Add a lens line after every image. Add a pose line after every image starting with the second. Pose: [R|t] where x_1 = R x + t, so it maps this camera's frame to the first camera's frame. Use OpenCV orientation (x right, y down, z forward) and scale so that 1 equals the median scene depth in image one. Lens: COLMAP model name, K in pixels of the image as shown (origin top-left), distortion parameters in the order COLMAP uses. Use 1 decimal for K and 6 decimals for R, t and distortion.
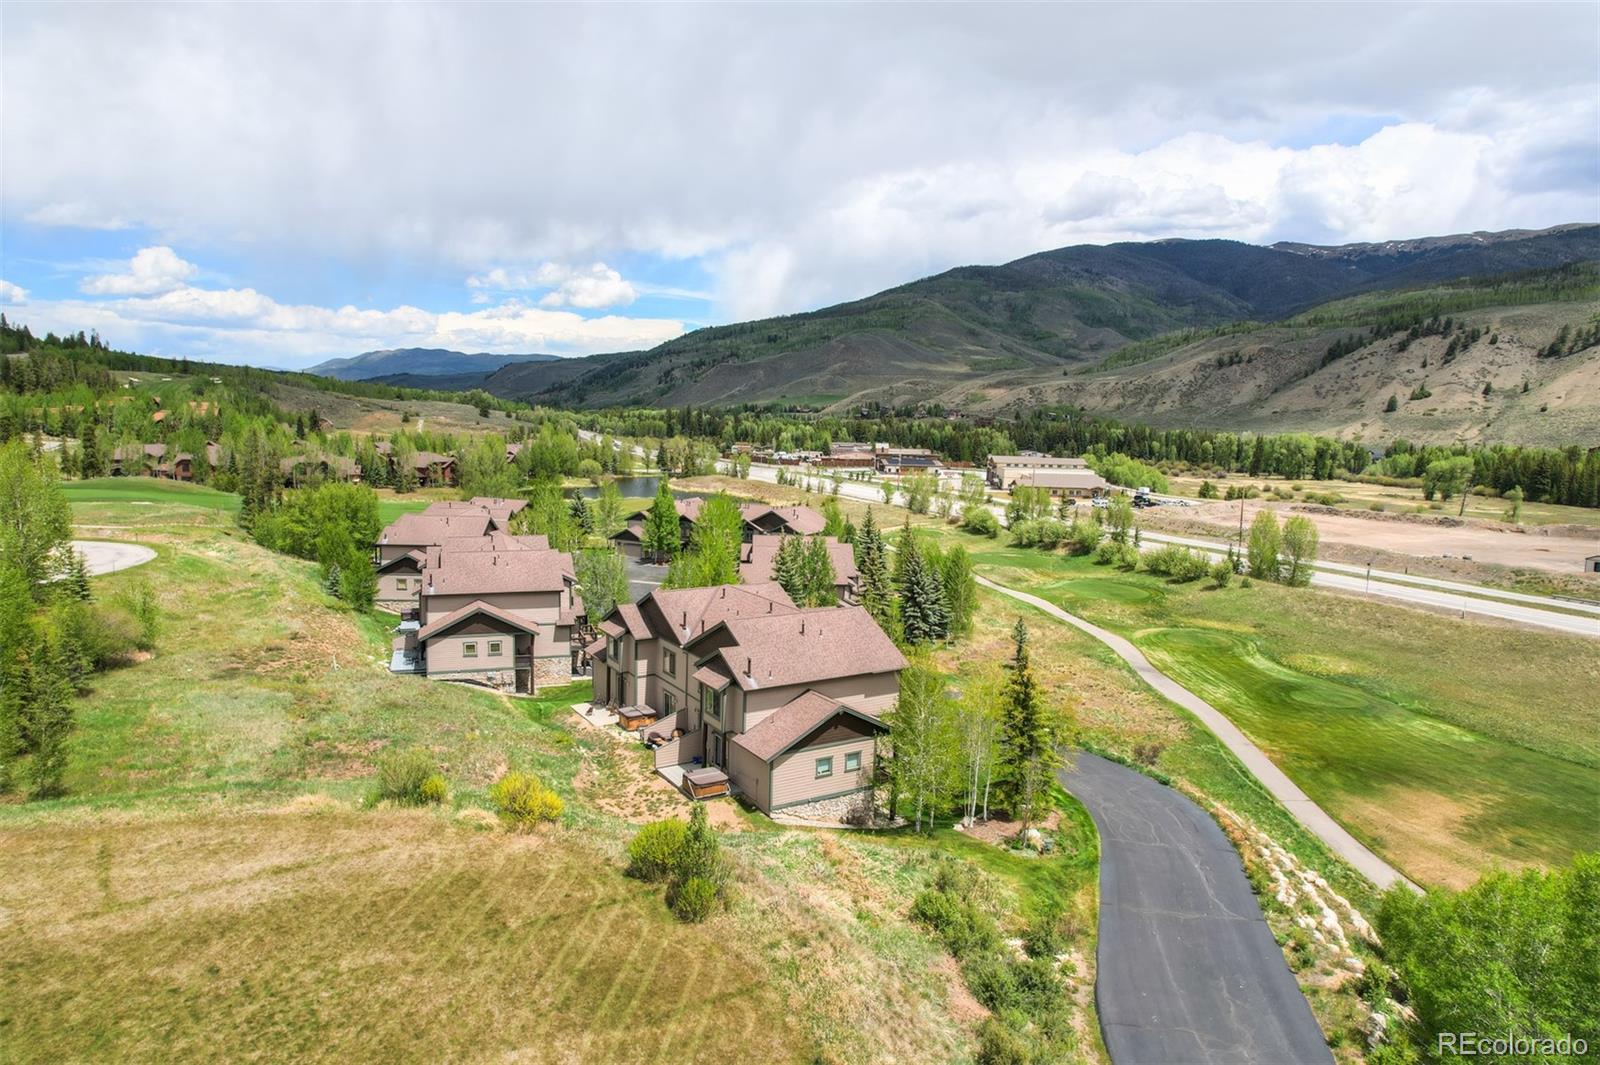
lens RADIAL K [[1023.2, 0, 803.9], [0, 1023.2, 533.7], [0, 0, 1]] dist [-0.080708, 0.071551]
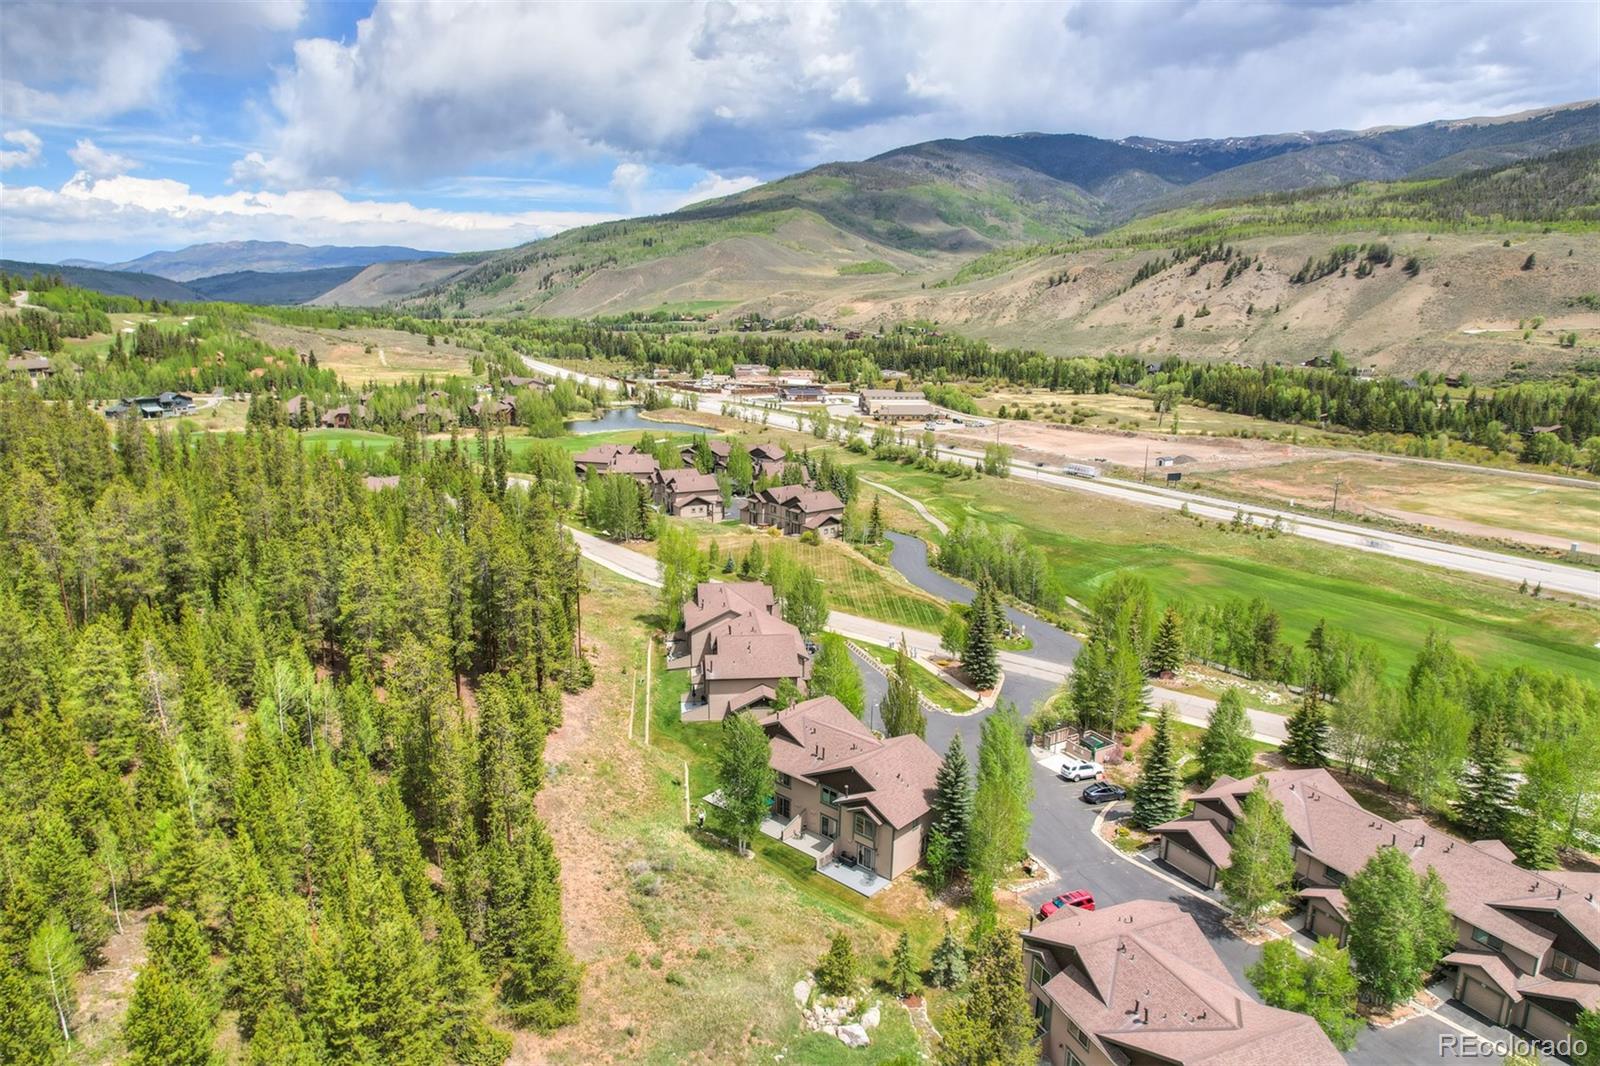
lens RADIAL K [[1023.2, 0, 803.9], [0, 1023.2, 534.2], [0, 0, 1]] dist [-0.080708, 0.071551]
pose [[0.991647, -0.037276, 0.123476, -0.039819], [0.023988, 0.993926, 0.107401, -0.013489], [-0.126729, -0.103542, 0.986518, -0.208300]]
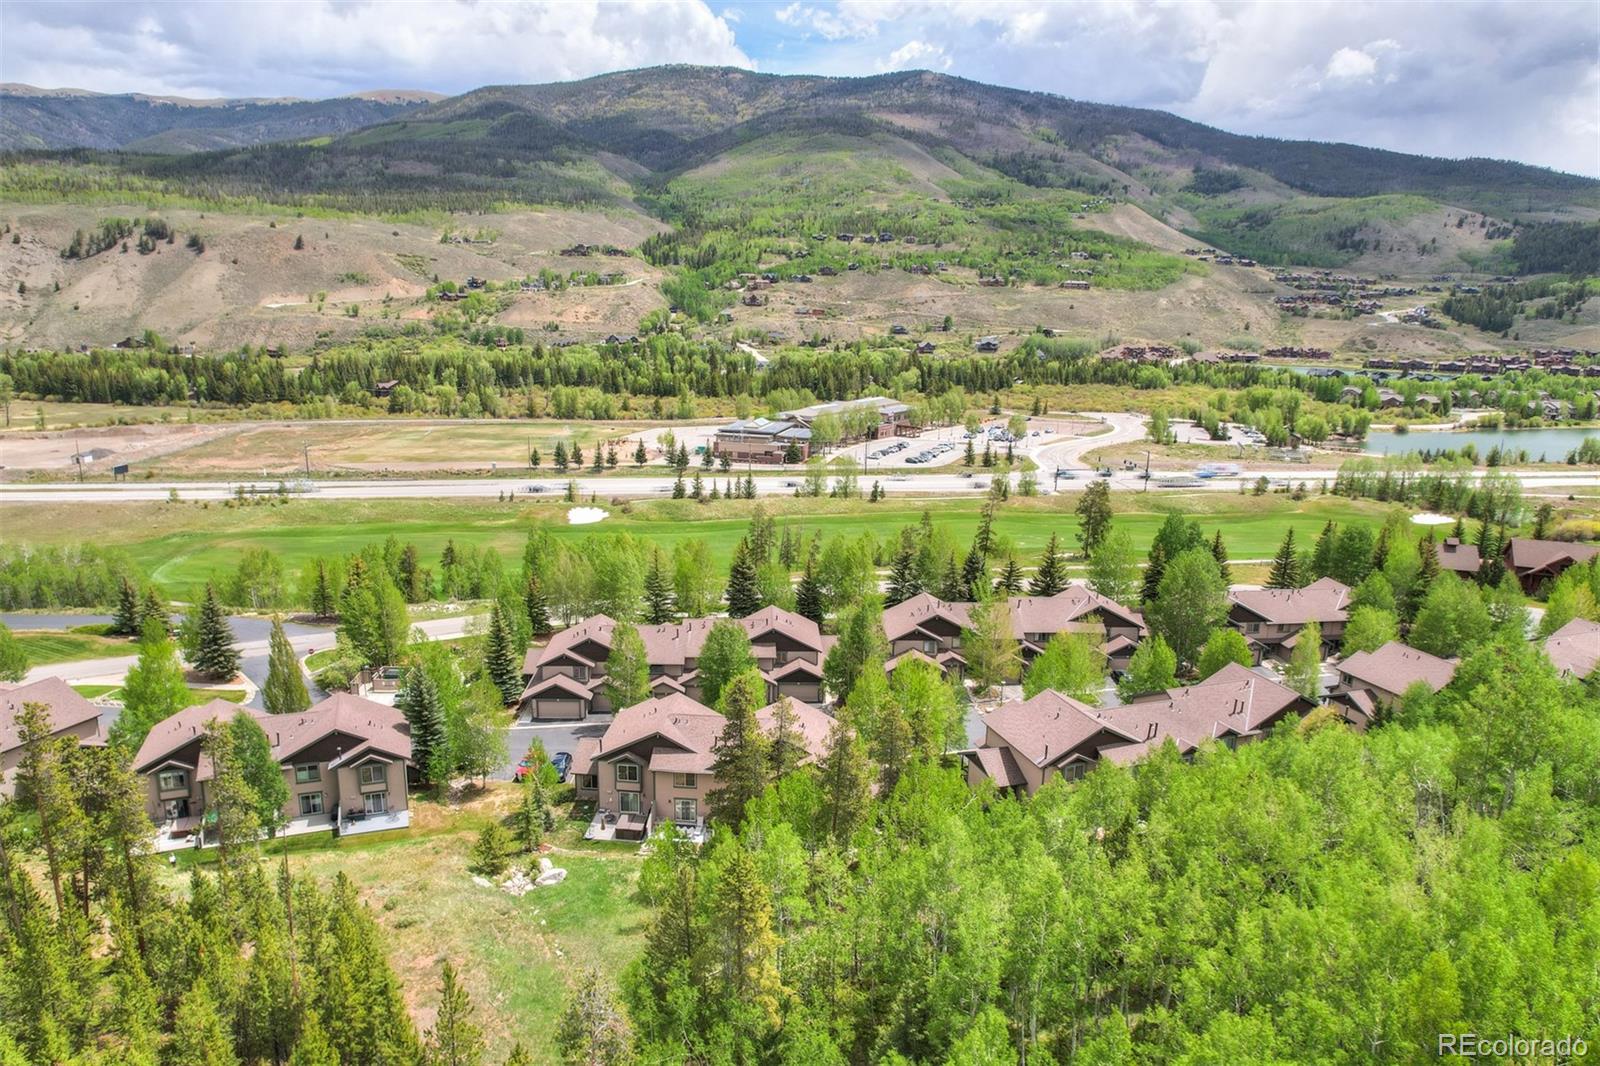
lens RADIAL K [[1023.2, 0, 803.9], [0, 1023.2, 534.2], [0, 0, 1]] dist [-0.080708, 0.071551]
pose [[0.336419, -0.235665, 0.911748, -0.100432], [0.111633, 0.971334, 0.209876, -0.015676], [-0.935073, 0.031175, 0.353083, -0.193285]]
